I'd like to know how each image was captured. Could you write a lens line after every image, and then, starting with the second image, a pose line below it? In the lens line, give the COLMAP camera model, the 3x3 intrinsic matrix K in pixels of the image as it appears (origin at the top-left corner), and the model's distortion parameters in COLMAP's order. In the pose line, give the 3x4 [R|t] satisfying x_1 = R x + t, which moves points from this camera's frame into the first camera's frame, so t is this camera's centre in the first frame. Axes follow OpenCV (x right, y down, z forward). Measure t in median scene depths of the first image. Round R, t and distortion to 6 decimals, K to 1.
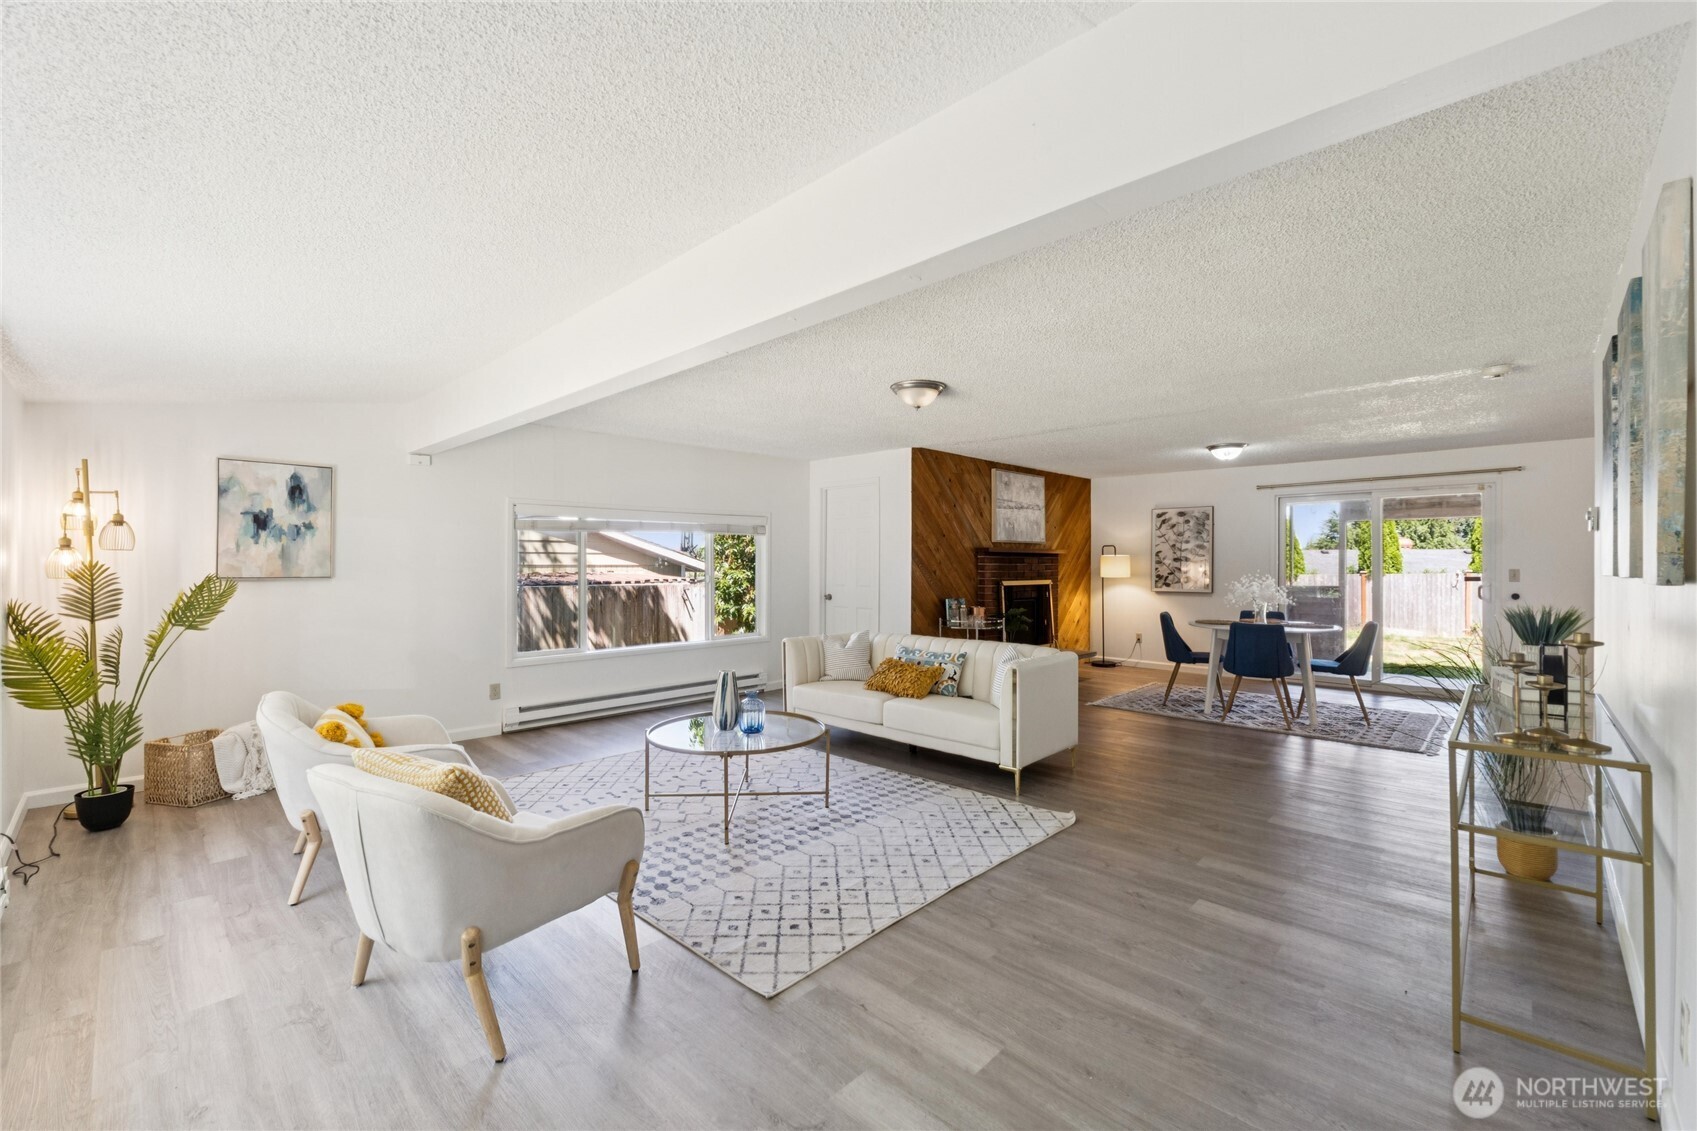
lens RADIAL K [[701.7, 0, 856.0], [0, 701.7, 561.9], [0, 0, 1]] dist [-0.010008, -0.000656]
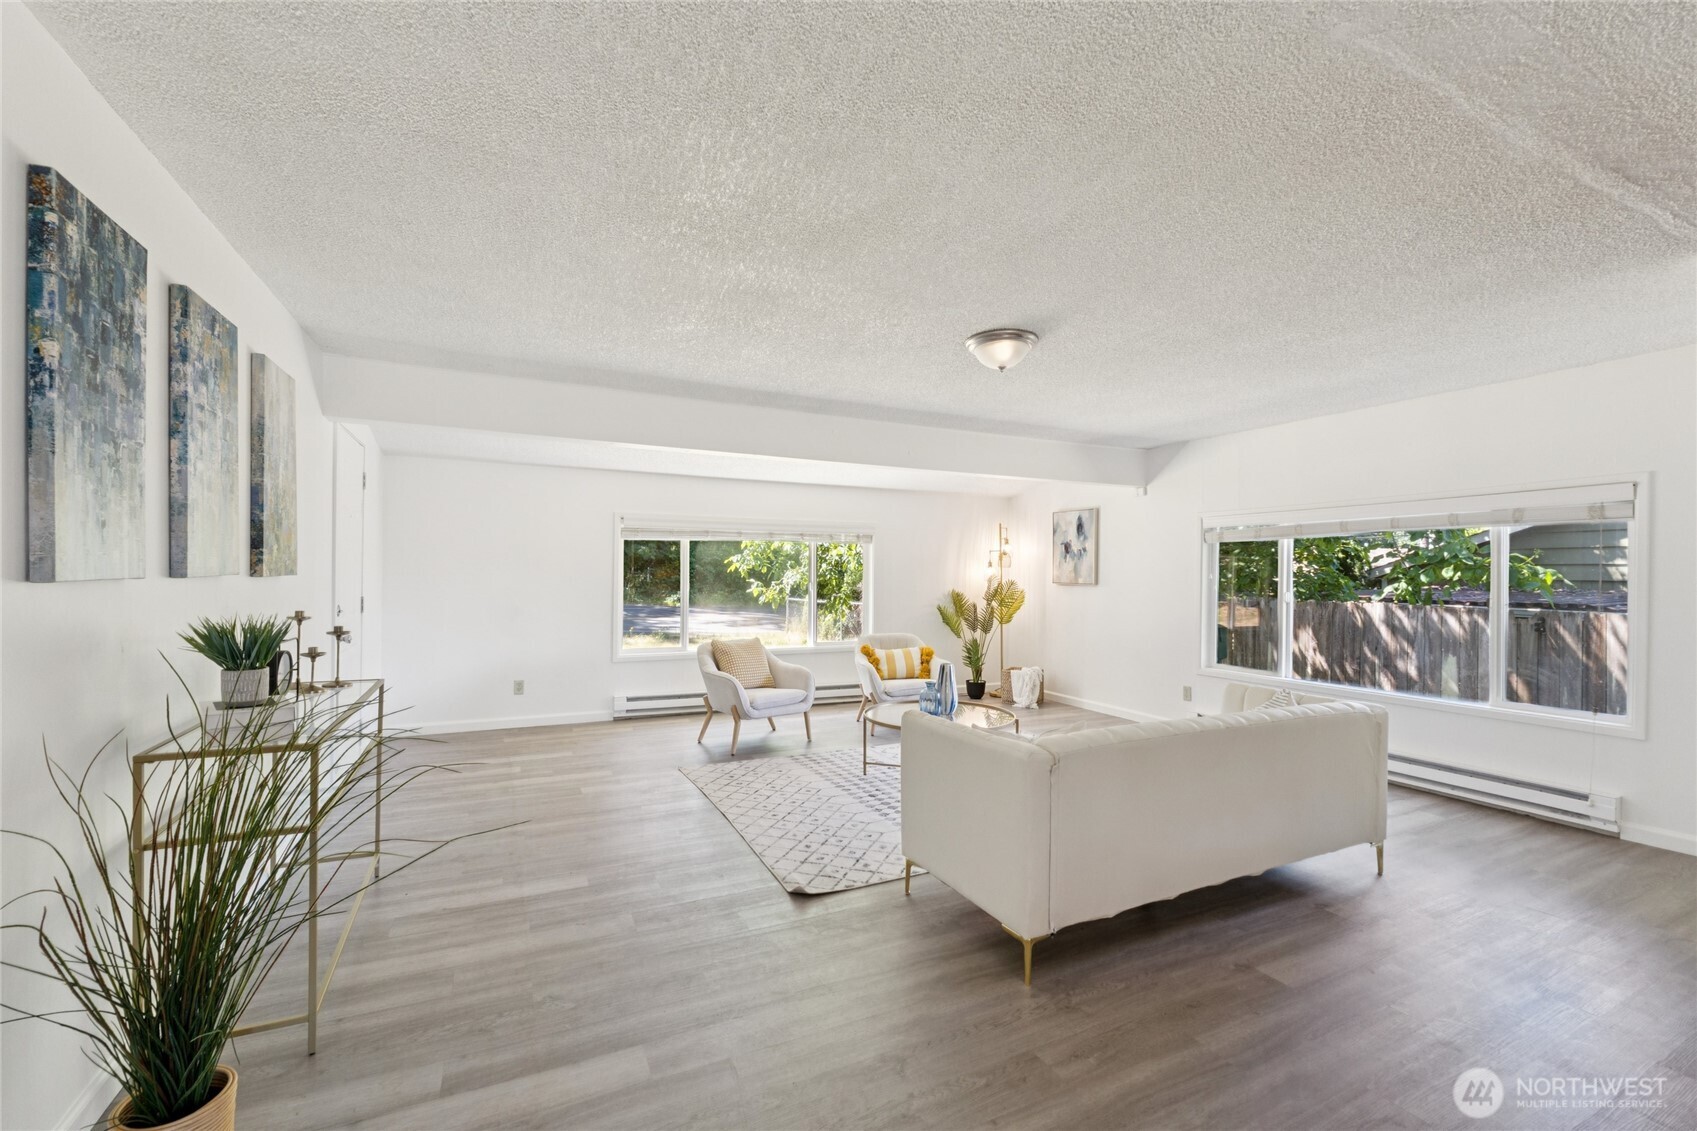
lens RADIAL K [[701.7, 0, 848.1], [0, 701.7, 576.9], [0, 0, 1]] dist [-0.010008, -0.000656]
pose [[-0.348615, 0.000168, -0.937266, 0.867750], [-0.007858, 0.999964, 0.003102, 0.007166], [0.937233, 0.008446, -0.348601, 1.120493]]
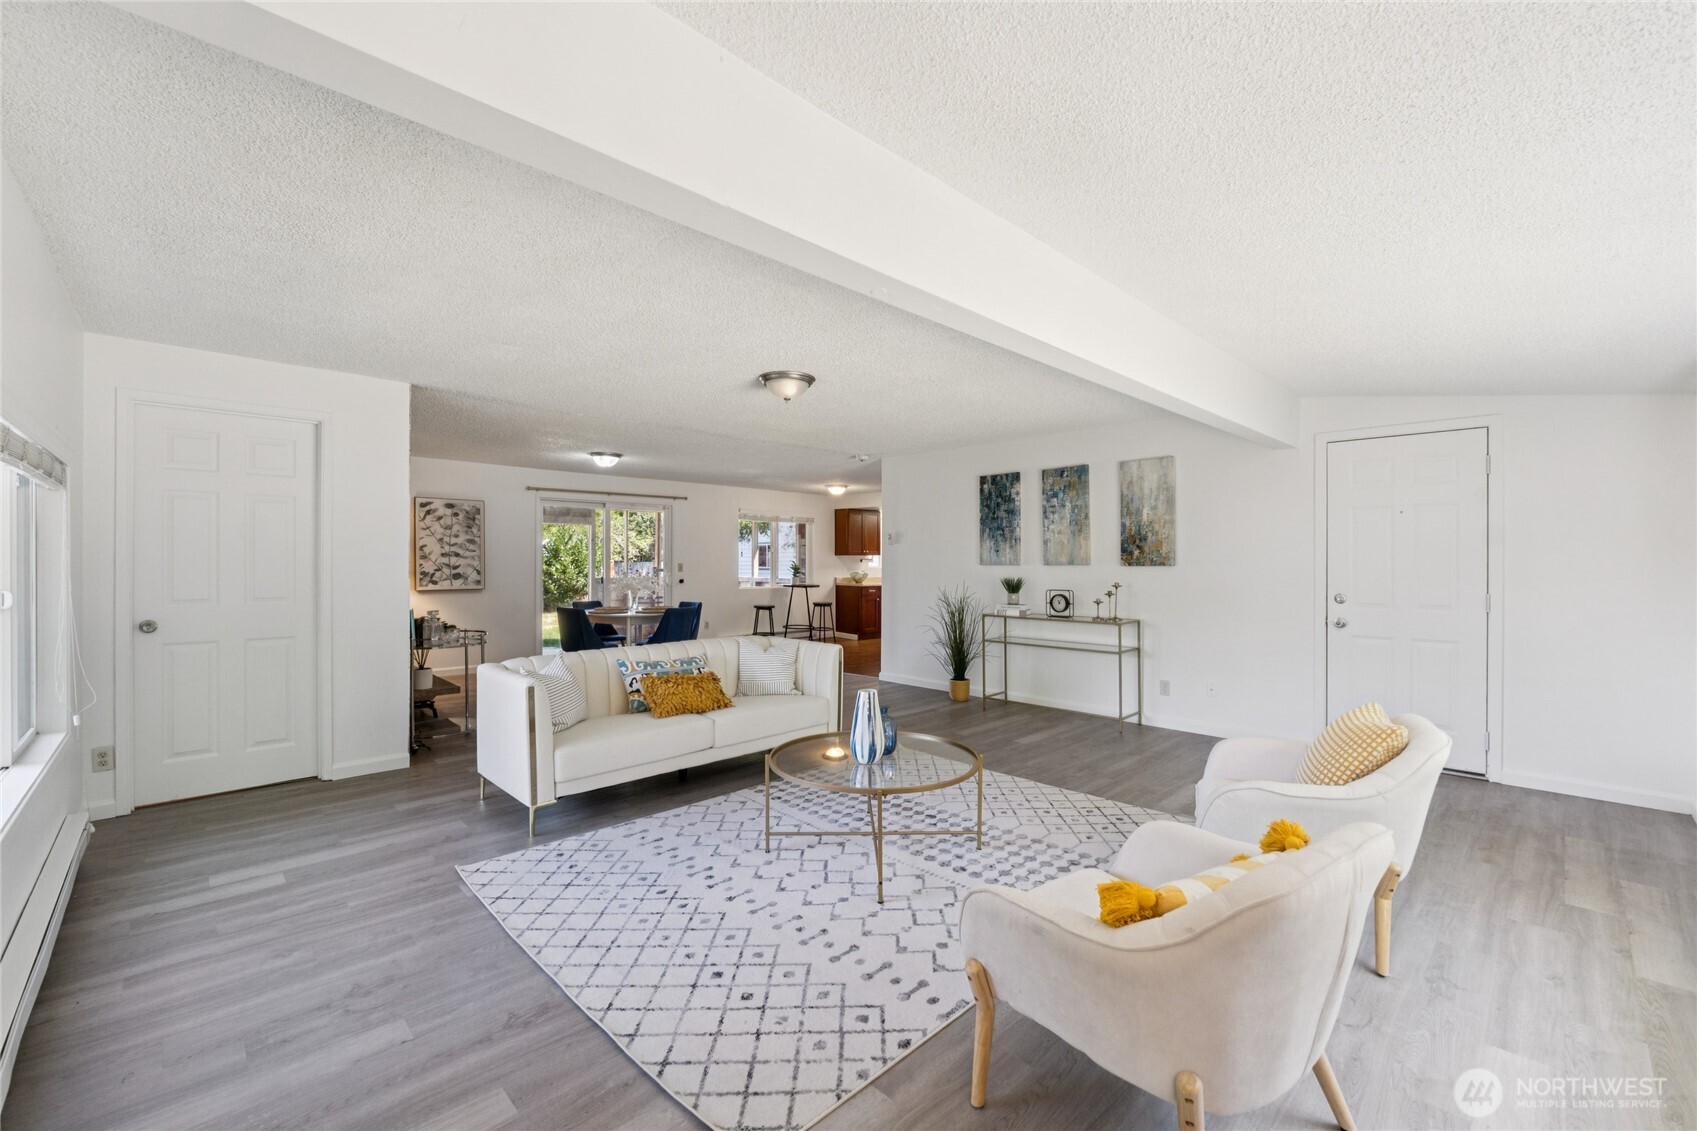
lens RADIAL K [[701.7, 0, 847.1], [0, 701.7, 558.4], [0, 0, 1]] dist [-0.010008, -0.000656]
pose [[0.035792, 0.002630, 0.999356, -0.895963], [-0.003908, 0.999989, -0.002492, 0.003358], [-0.999352, -0.003816, 0.035801, 0.889657]]
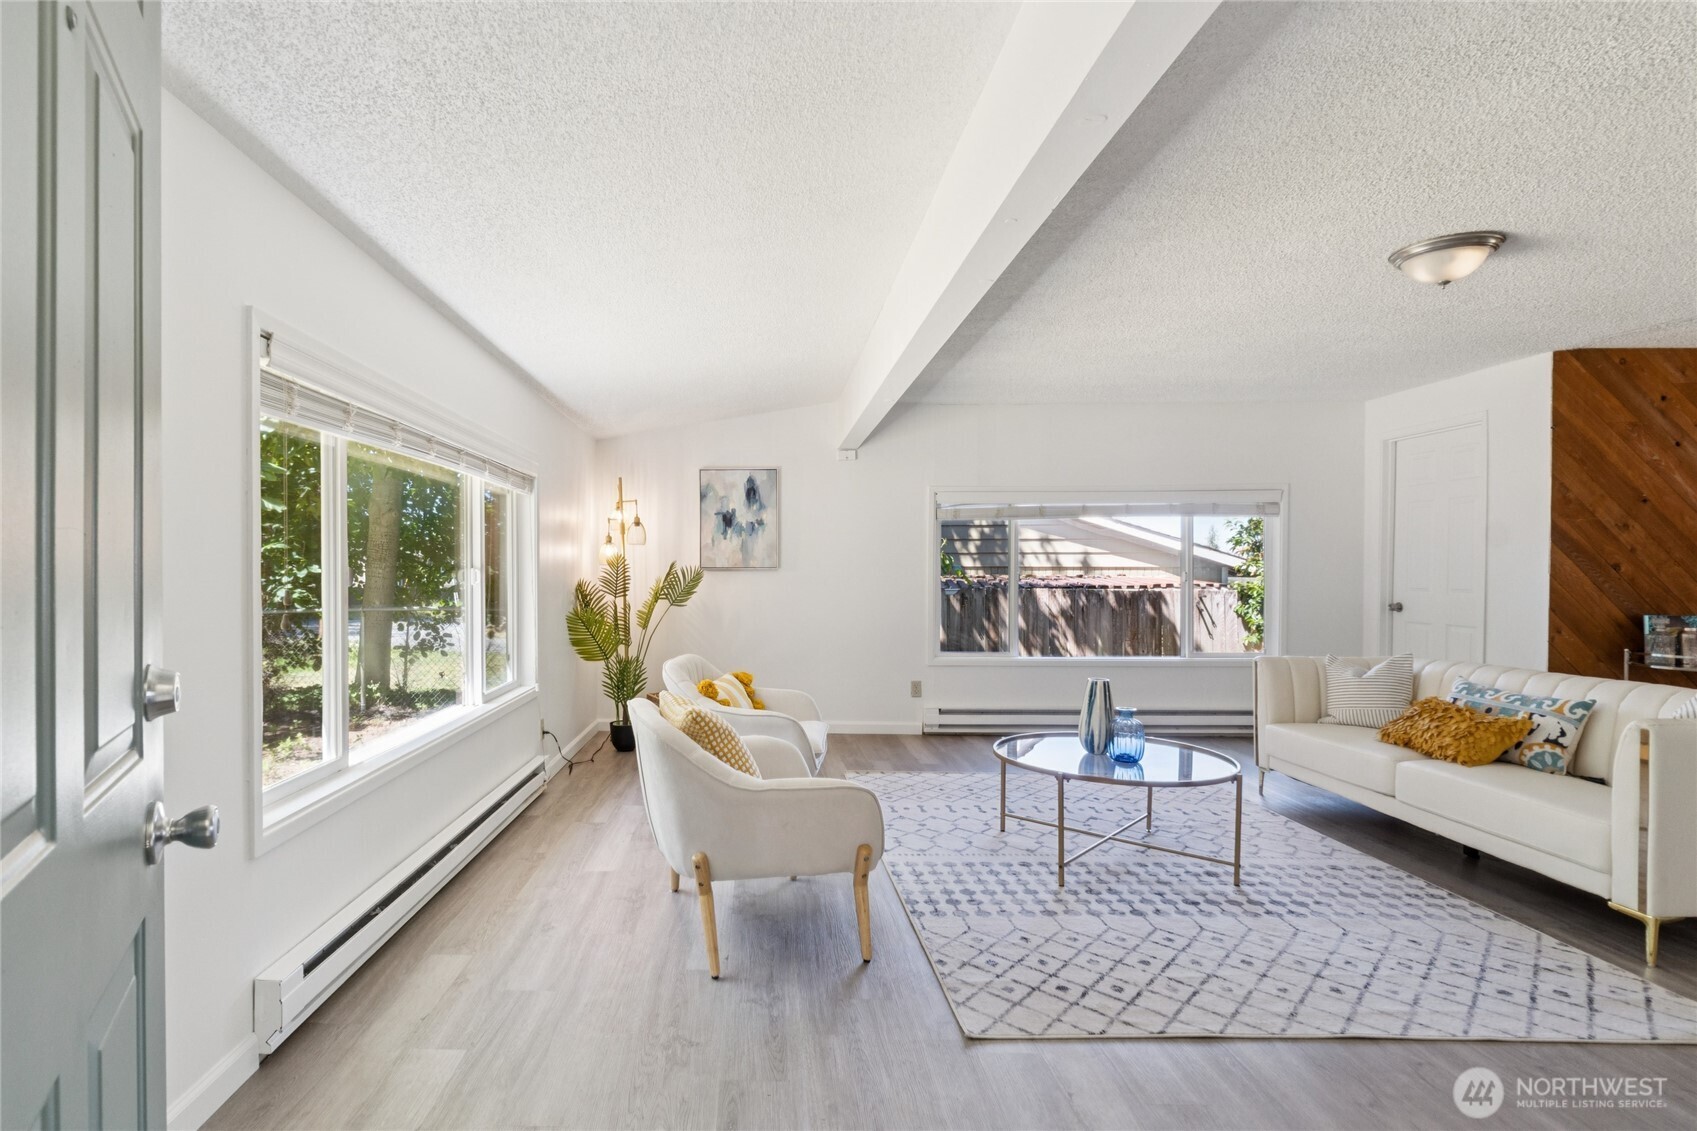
lens RADIAL K [[837.4, 0, 739.8], [0, 837.4, 581.9], [0, 0, 1]] dist [-0.004670, -0.002788]
pose [[0.674446, 0.008692, -0.738273, 0.213414], [0.000746, 0.999922, 0.012455, 0.029800], [0.738324, -0.008951, 0.674387, 0.058843]]
